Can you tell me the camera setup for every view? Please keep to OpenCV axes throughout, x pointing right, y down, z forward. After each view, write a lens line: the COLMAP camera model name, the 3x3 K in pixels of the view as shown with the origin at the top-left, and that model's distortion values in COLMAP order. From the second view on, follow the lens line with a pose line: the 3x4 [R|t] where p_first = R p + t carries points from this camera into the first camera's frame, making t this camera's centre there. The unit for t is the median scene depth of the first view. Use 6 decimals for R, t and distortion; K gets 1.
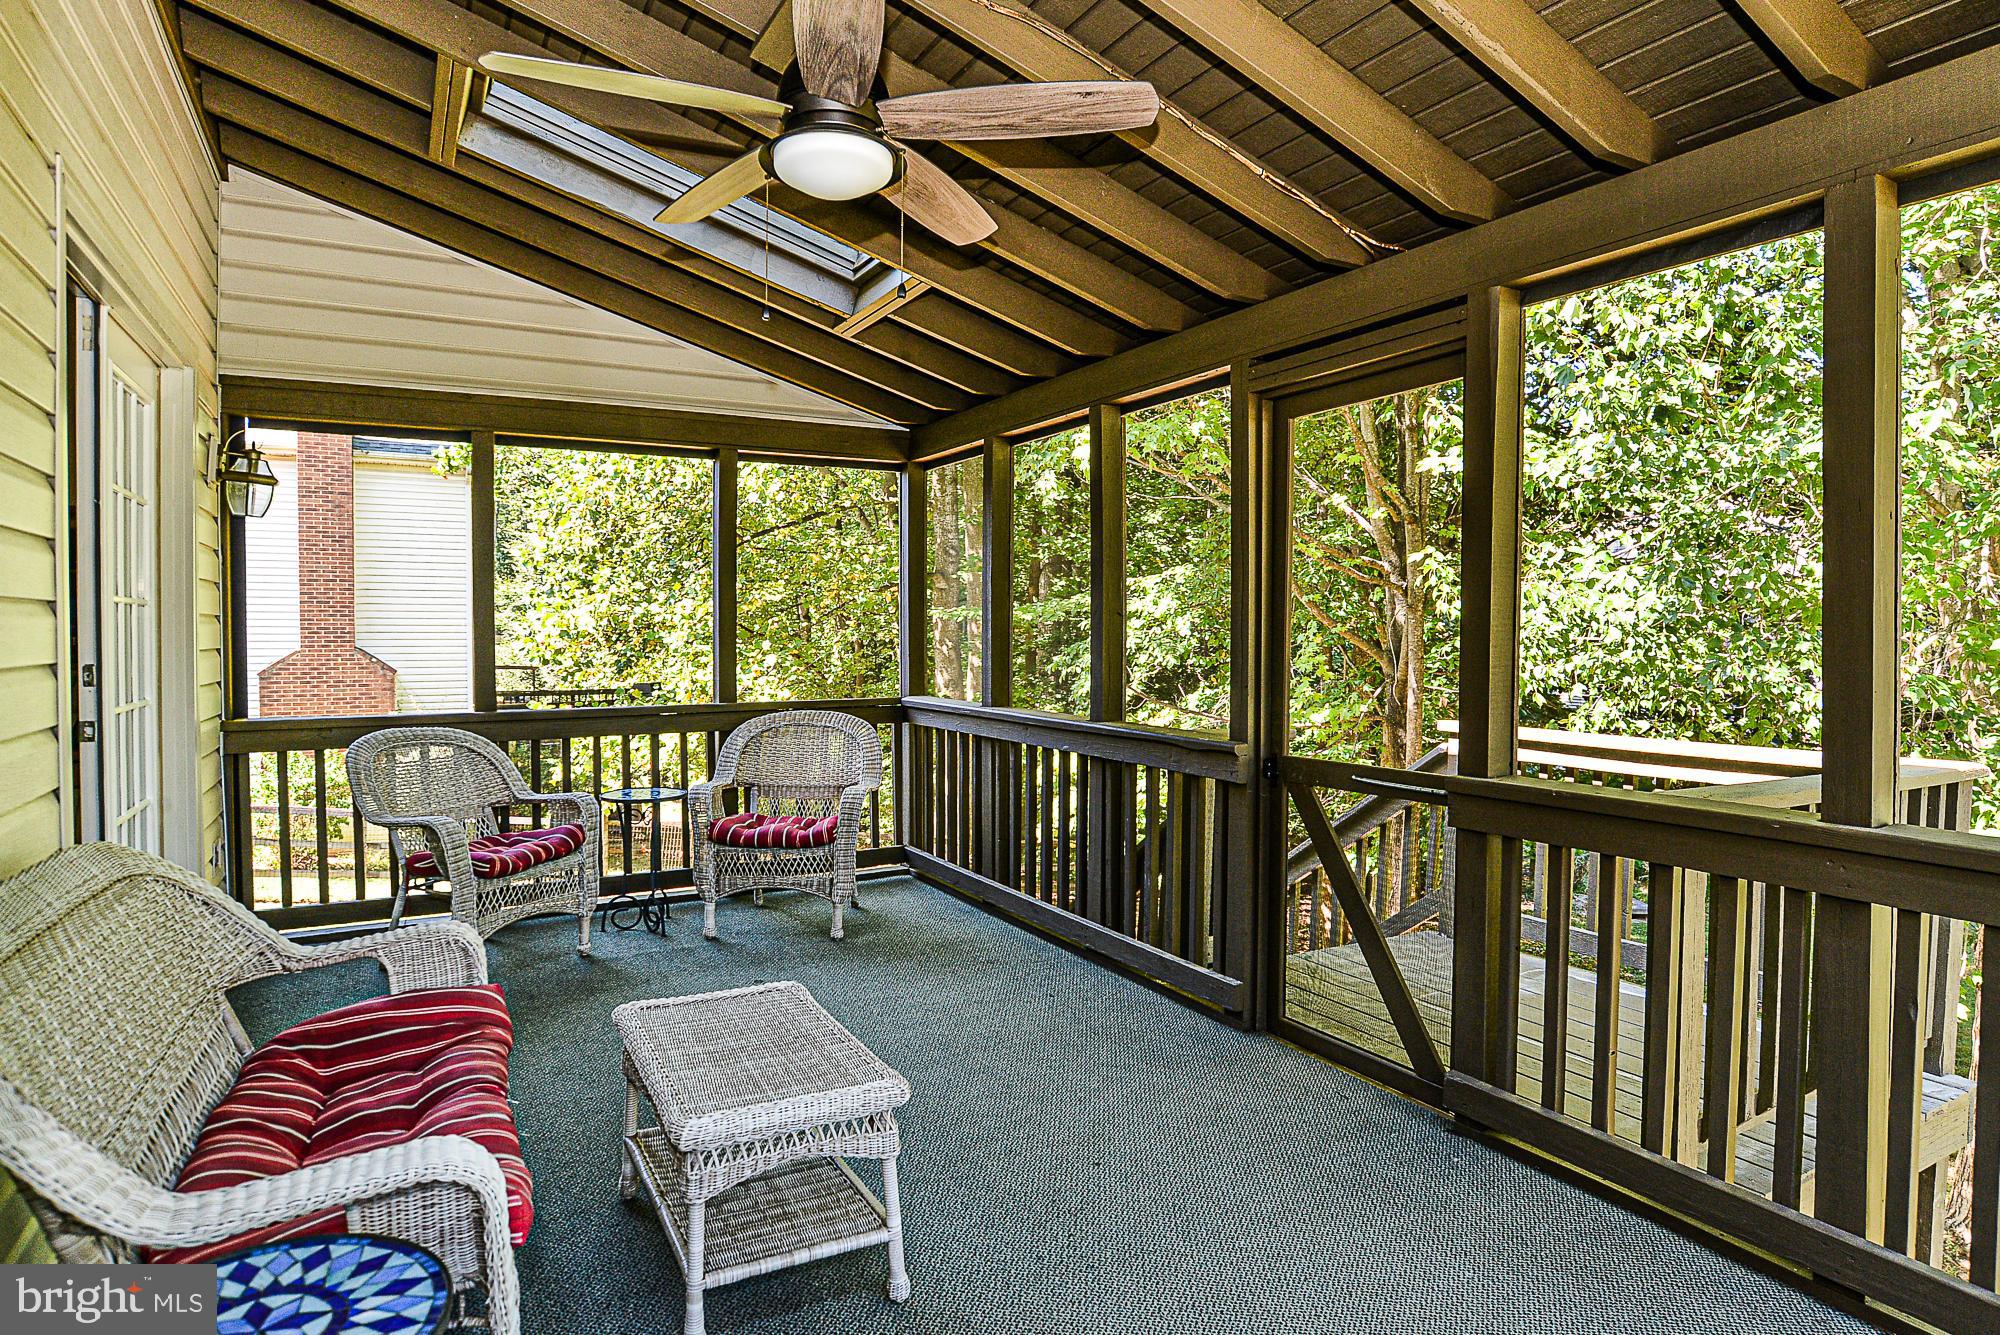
lens RADIAL K [[1110.5, 0, 1000.0], [0, 1110.5, 667.5], [0, 0, 1]] dist [-0.088330, 0.000235]
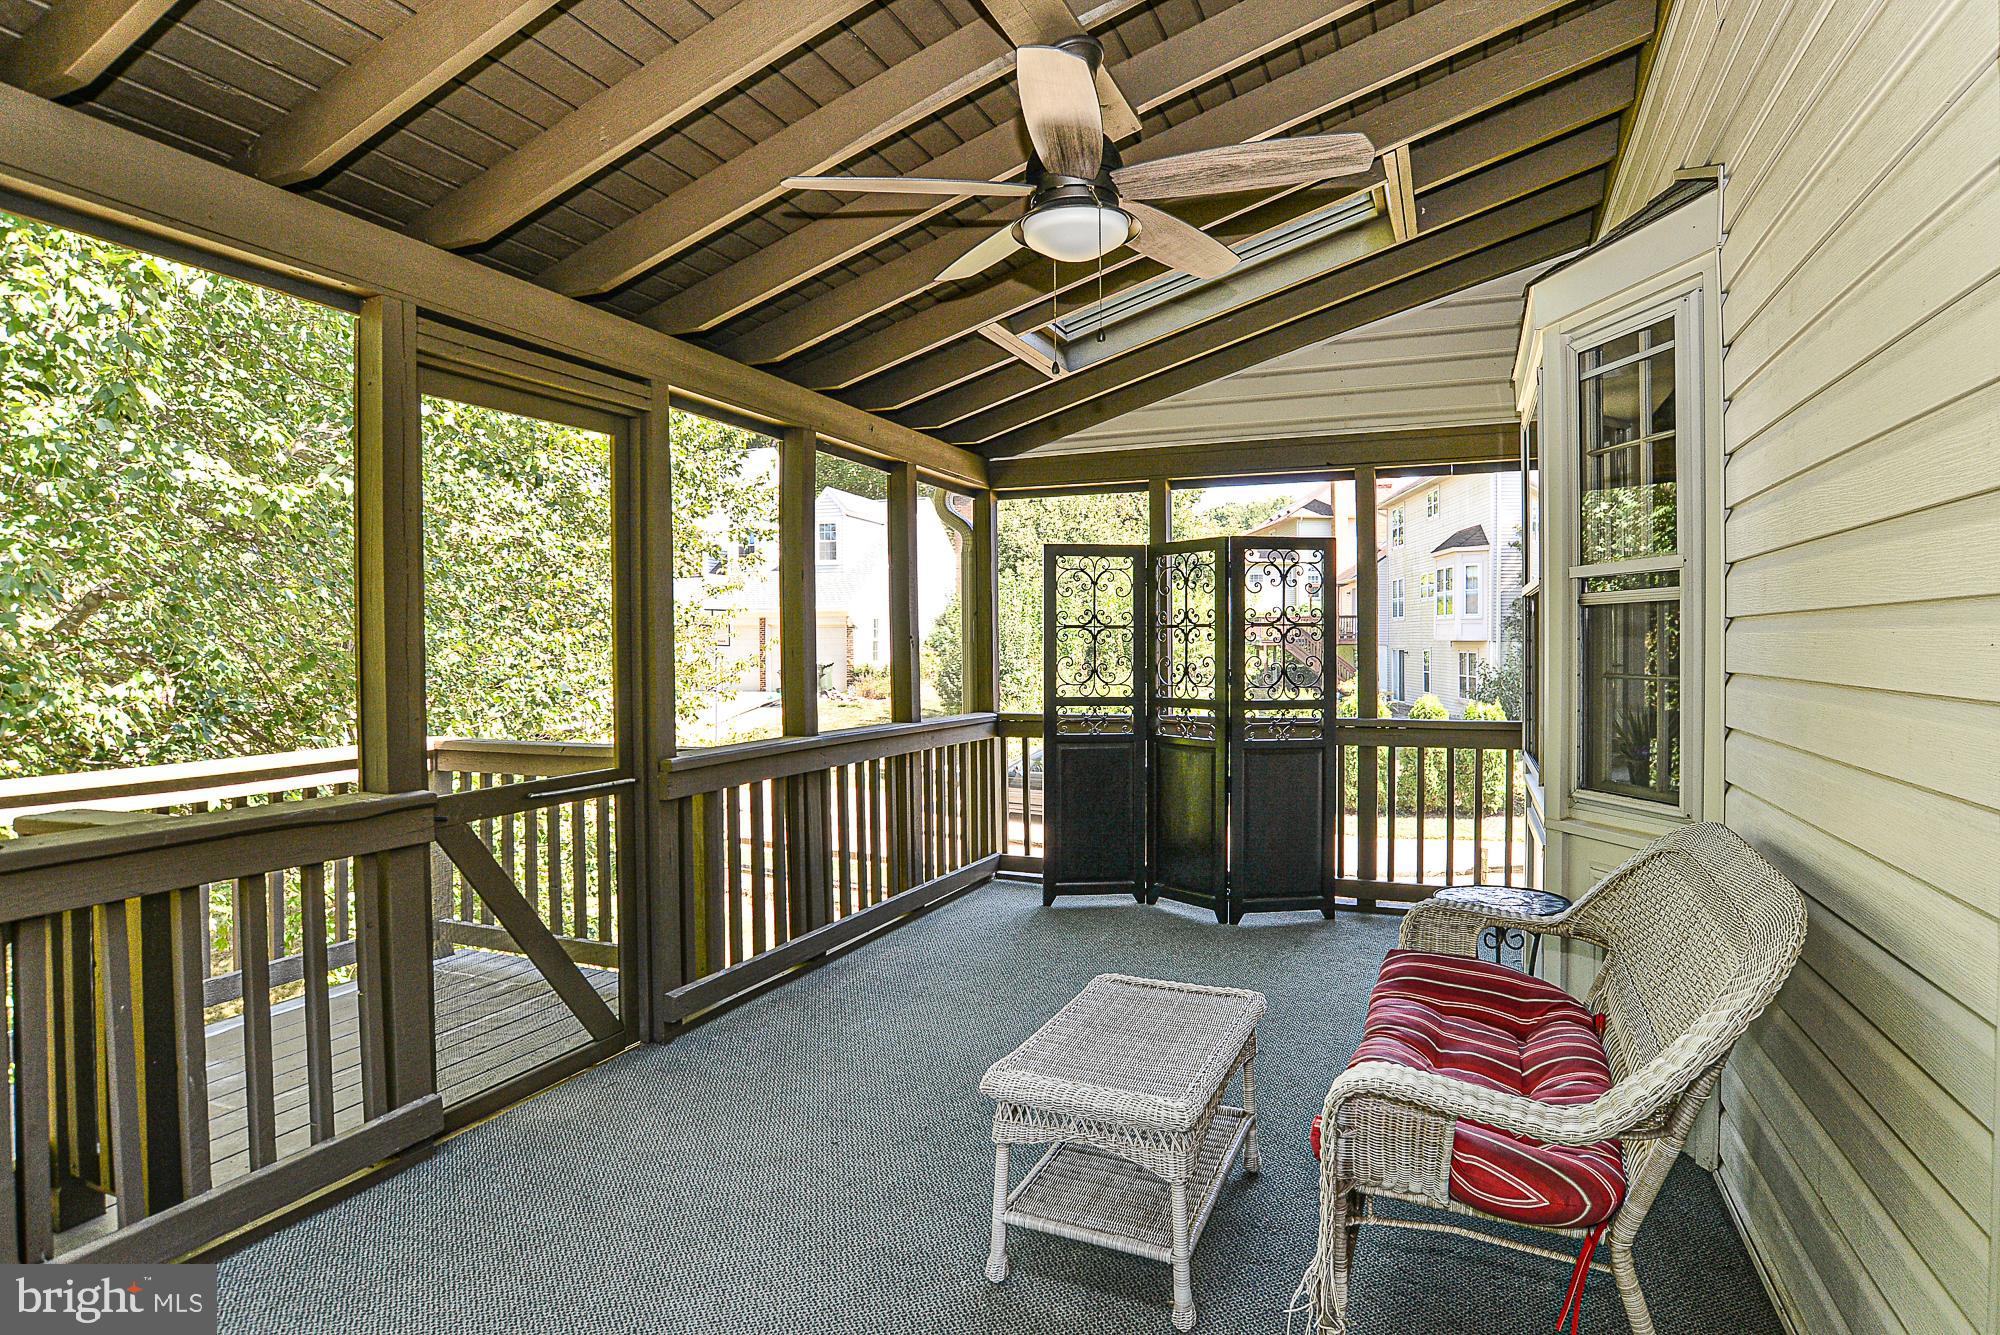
lens RADIAL K [[1029.4, 0, 1032.7], [0, 1029.4, 660.4], [0, 0, 1]] dist [-0.071408, 0.026573]
pose [[-0.631478, -0.016951, 0.775208, -0.640975], [0.021856, 0.998975, 0.039648, -0.044212], [-0.775086, 0.041980, -0.630460, 1.175092]]
